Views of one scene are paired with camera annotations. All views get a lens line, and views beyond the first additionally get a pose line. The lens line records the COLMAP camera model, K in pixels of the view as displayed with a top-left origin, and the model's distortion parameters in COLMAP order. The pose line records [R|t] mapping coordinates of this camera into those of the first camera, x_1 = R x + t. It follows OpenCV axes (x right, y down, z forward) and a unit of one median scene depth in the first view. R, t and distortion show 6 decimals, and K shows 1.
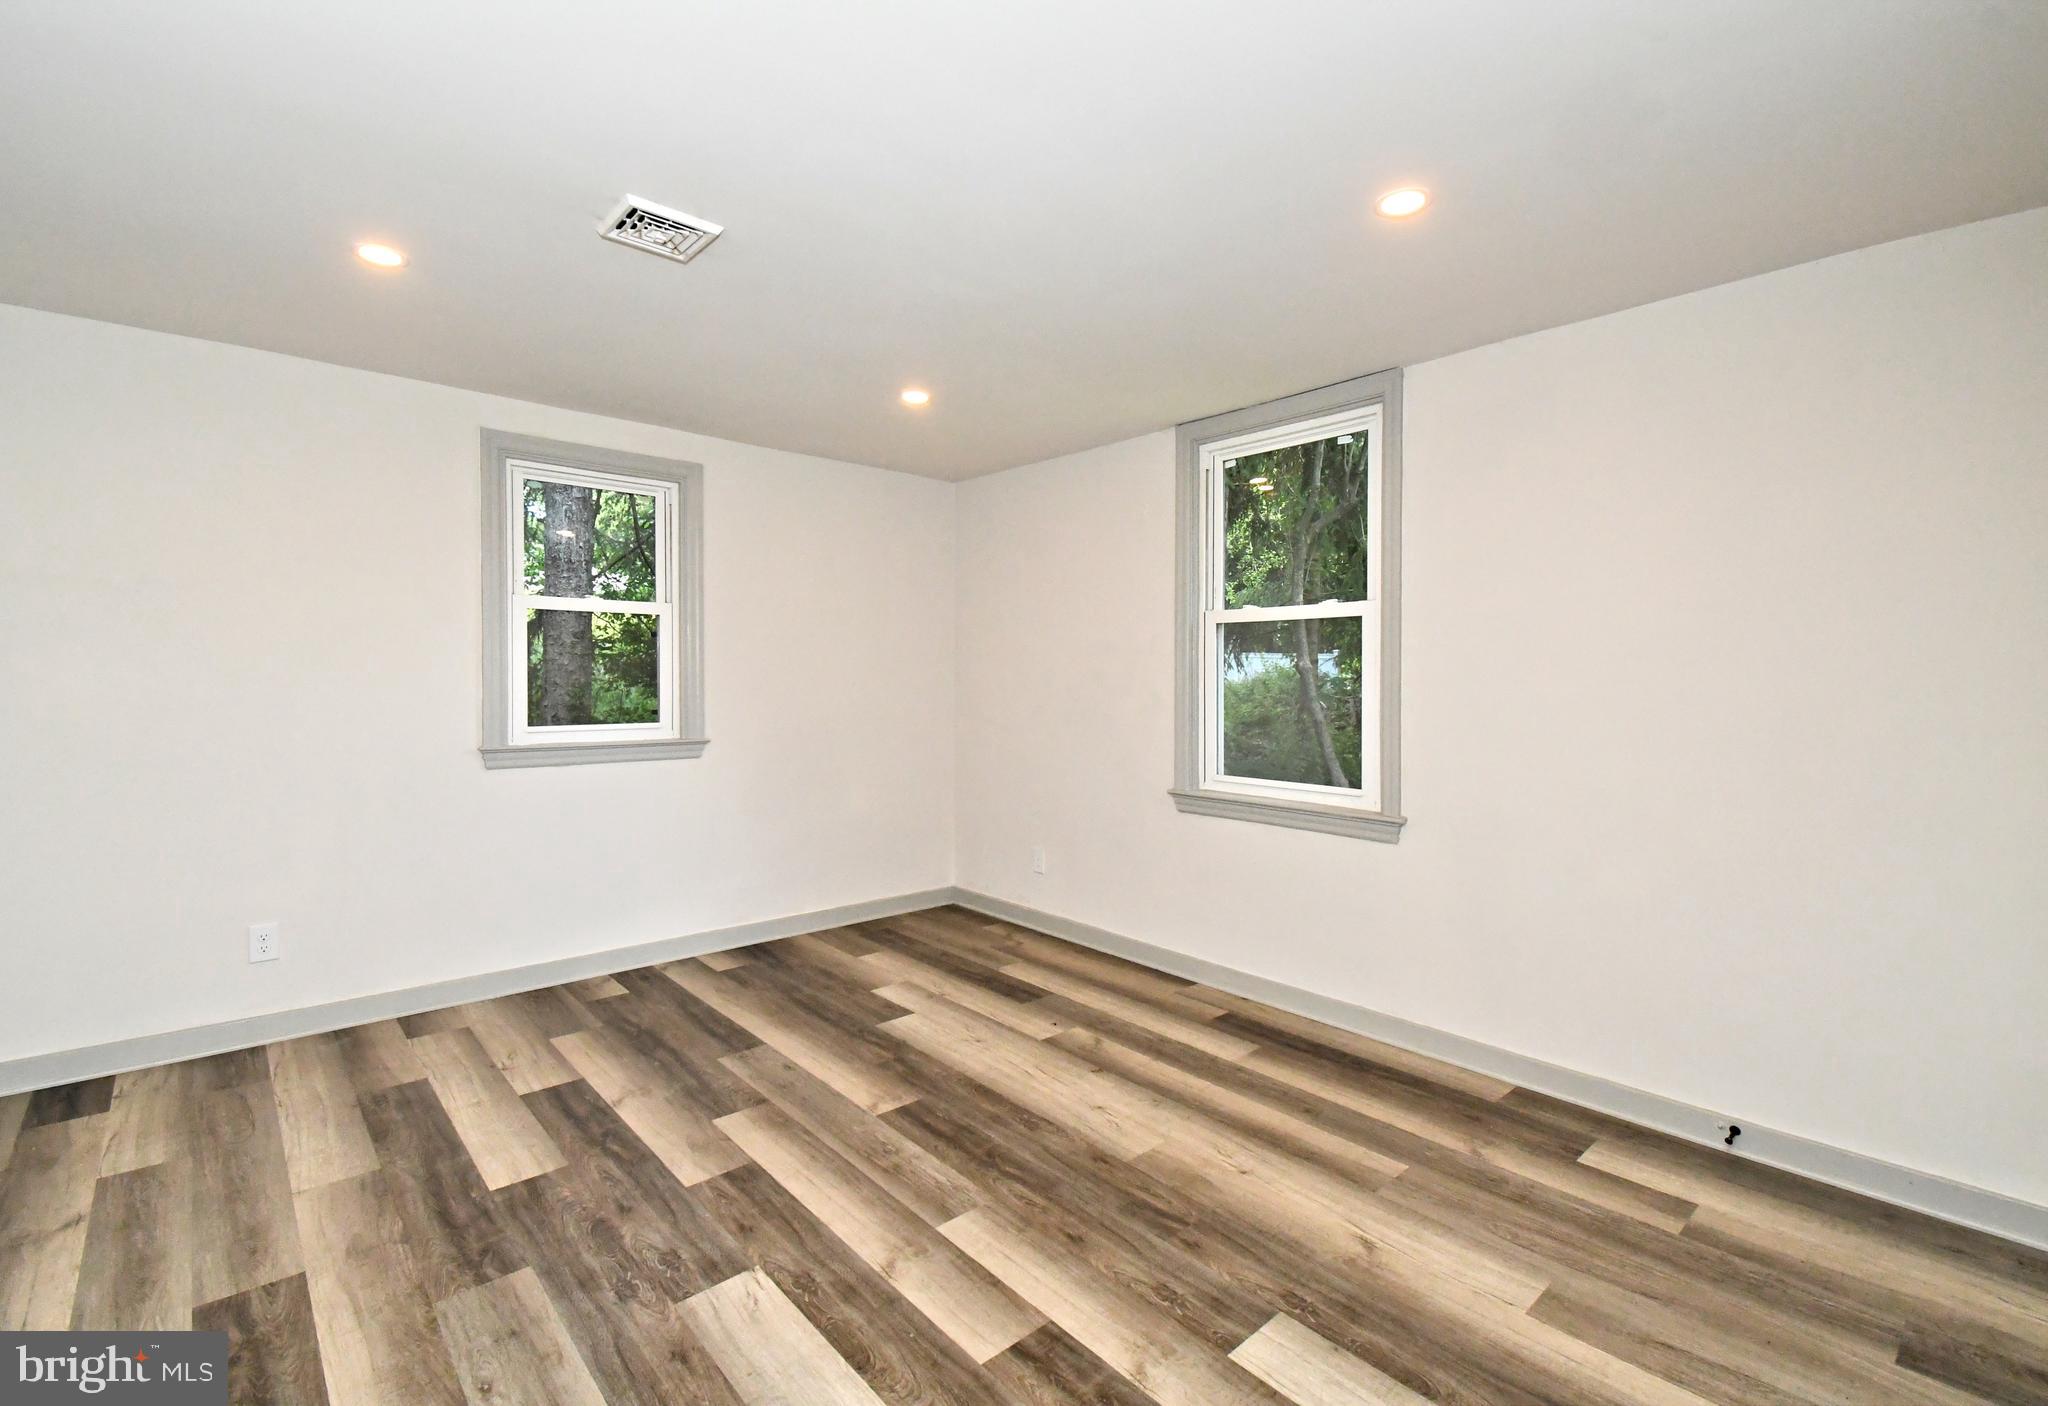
lens RADIAL K [[923.0, 0, 1023.1], [0, 923.0, 680.1], [0, 0, 1]] dist [0.014843, -0.012002]
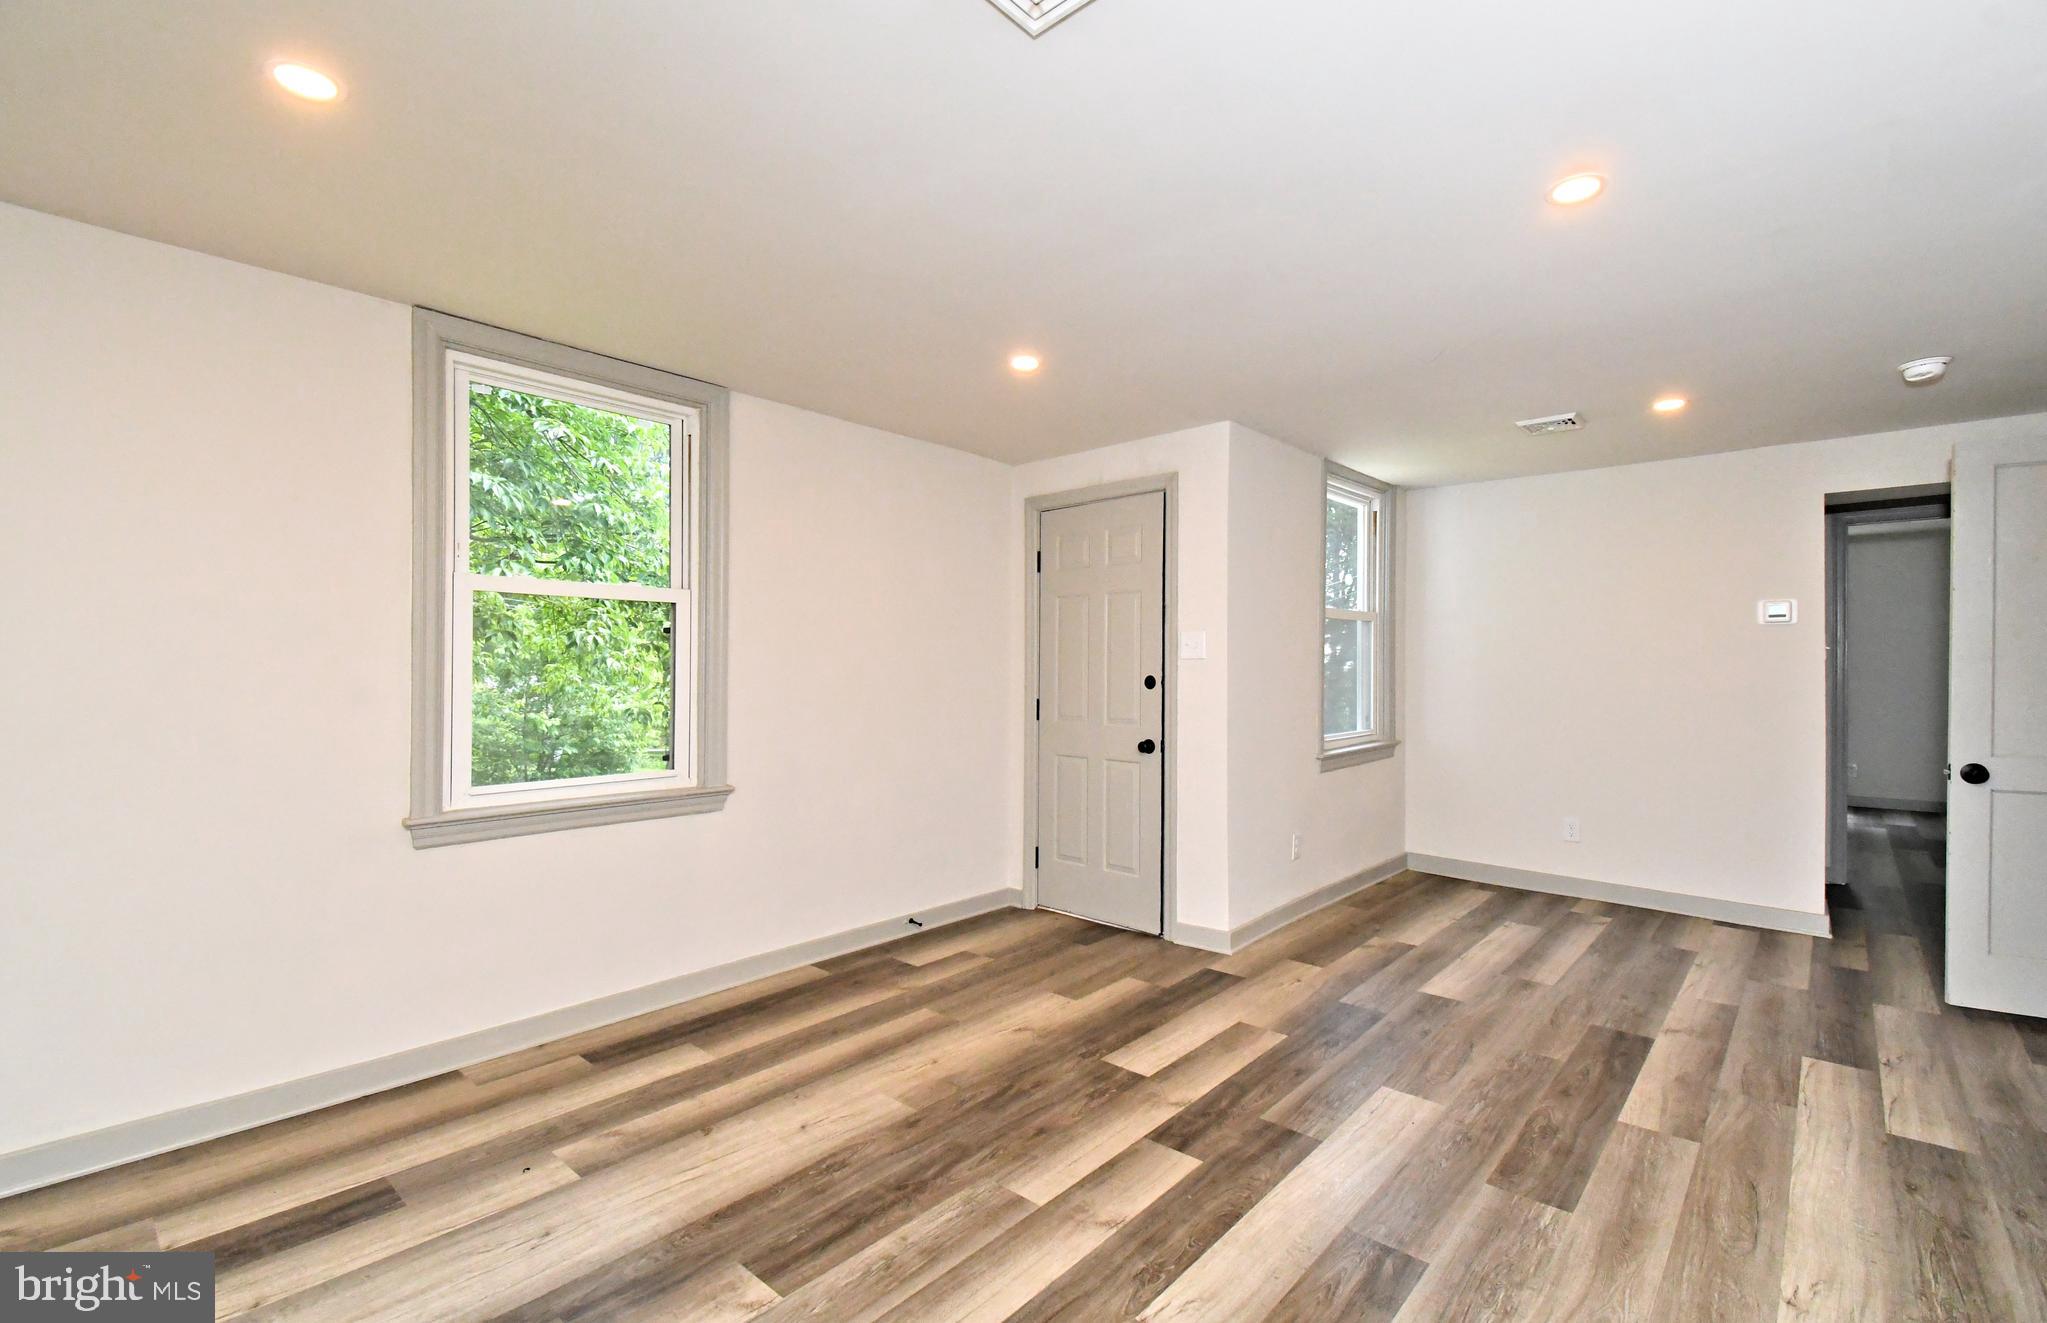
lens RADIAL K [[864.8, 0, 1053.3], [0, 864.8, 670.0], [0, 0, 1]] dist [0.002792, -0.000301]
pose [[-0.122525, -0.011824, 0.992395, -0.980407], [0.007447, 0.999890, 0.012833, -0.001455], [-0.992437, 0.008963, -0.122424, 1.052832]]
